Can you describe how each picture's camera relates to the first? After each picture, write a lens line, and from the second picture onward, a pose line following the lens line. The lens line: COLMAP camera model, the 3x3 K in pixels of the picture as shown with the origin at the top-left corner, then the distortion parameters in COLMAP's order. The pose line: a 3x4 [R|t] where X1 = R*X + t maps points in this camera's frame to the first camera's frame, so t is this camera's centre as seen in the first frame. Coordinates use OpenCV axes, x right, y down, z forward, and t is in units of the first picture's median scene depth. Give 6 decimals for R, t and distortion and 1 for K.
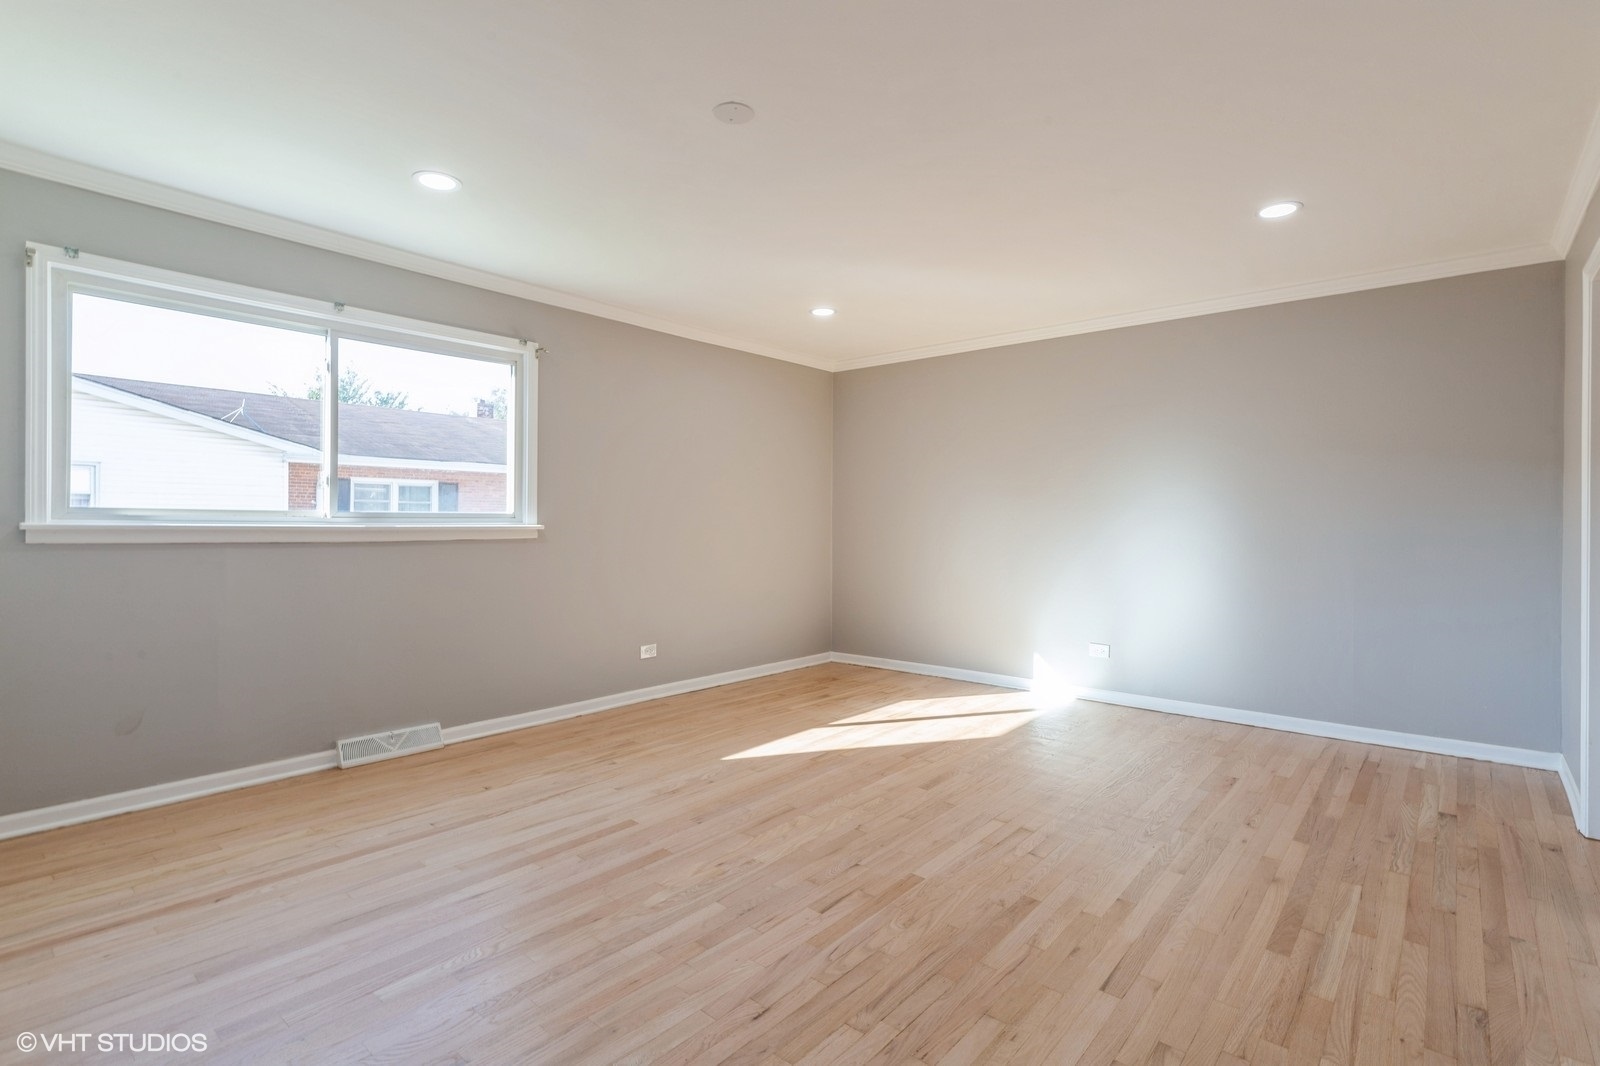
lens RADIAL K [[777.5, 0, 789.6], [0, 777.5, 517.7], [0, 0, 1]] dist [-0.001049, 0.000784]
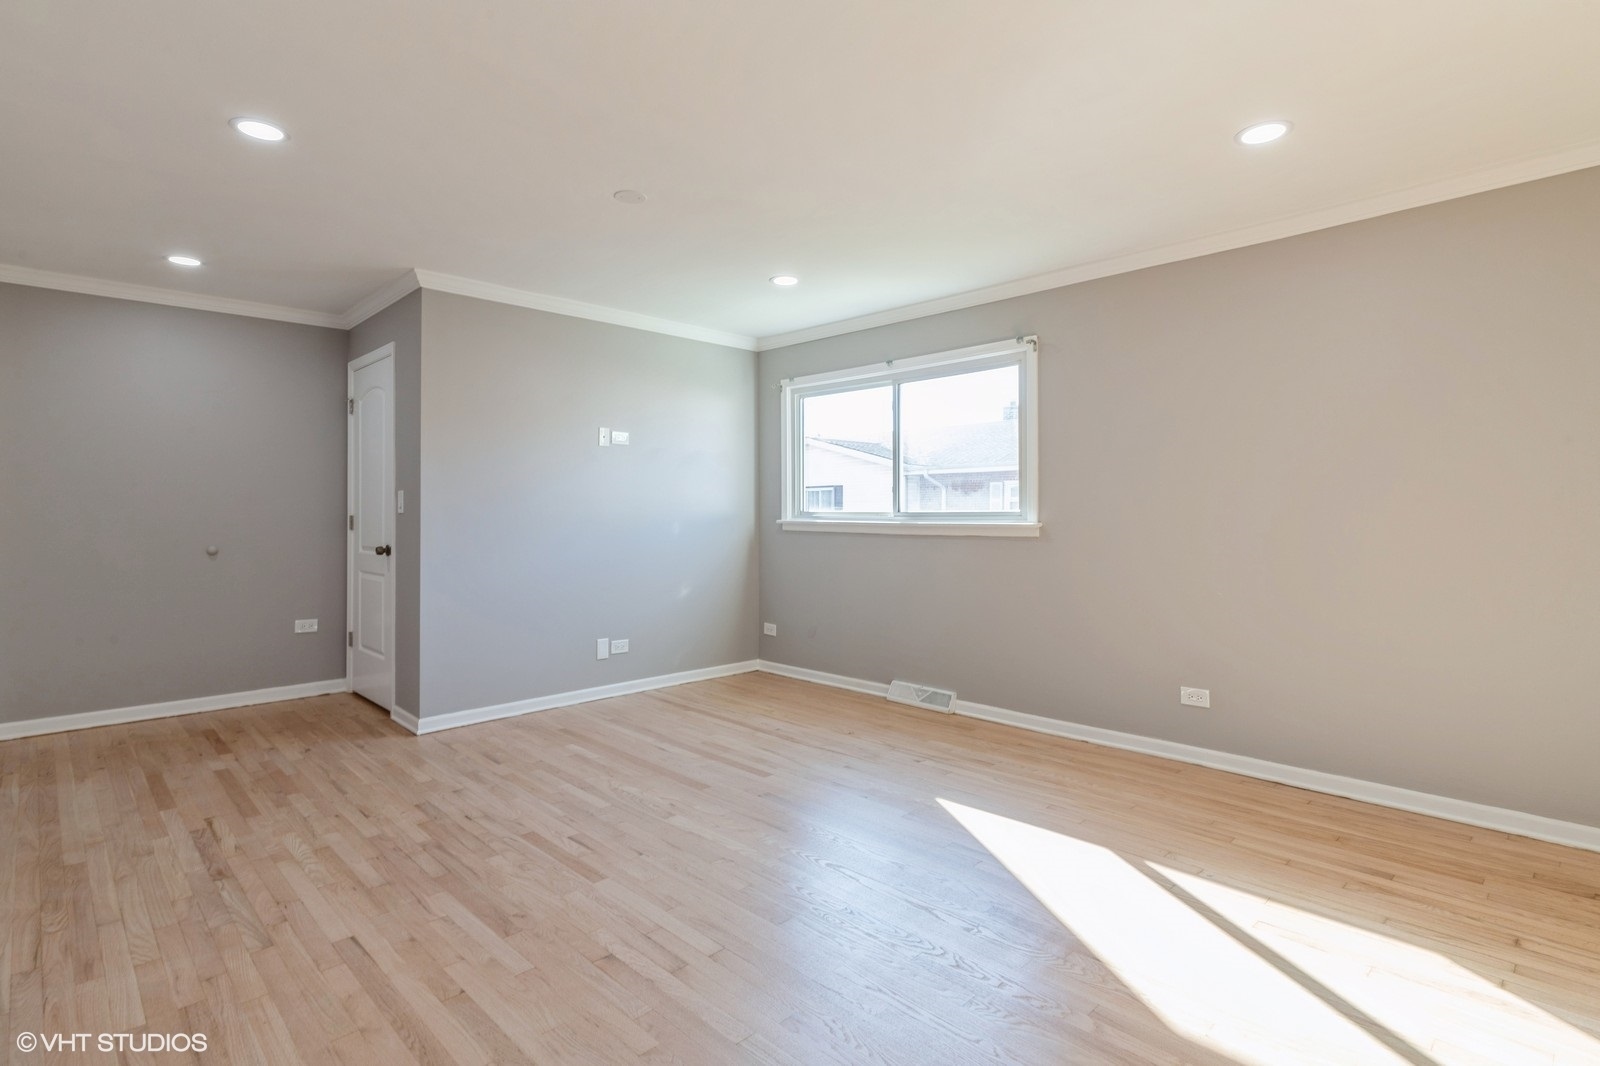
lens RADIAL K [[784.8, 0, 798.2], [0, 784.8, 504.2], [0, 0, 1]] dist [-0.003627, -0.000935]
pose [[-0.086296, -0.022166, -0.996023, 0.975143], [0.001720, 0.999748, -0.022398, 0.011082], [0.996268, -0.003646, -0.086236, 1.147918]]
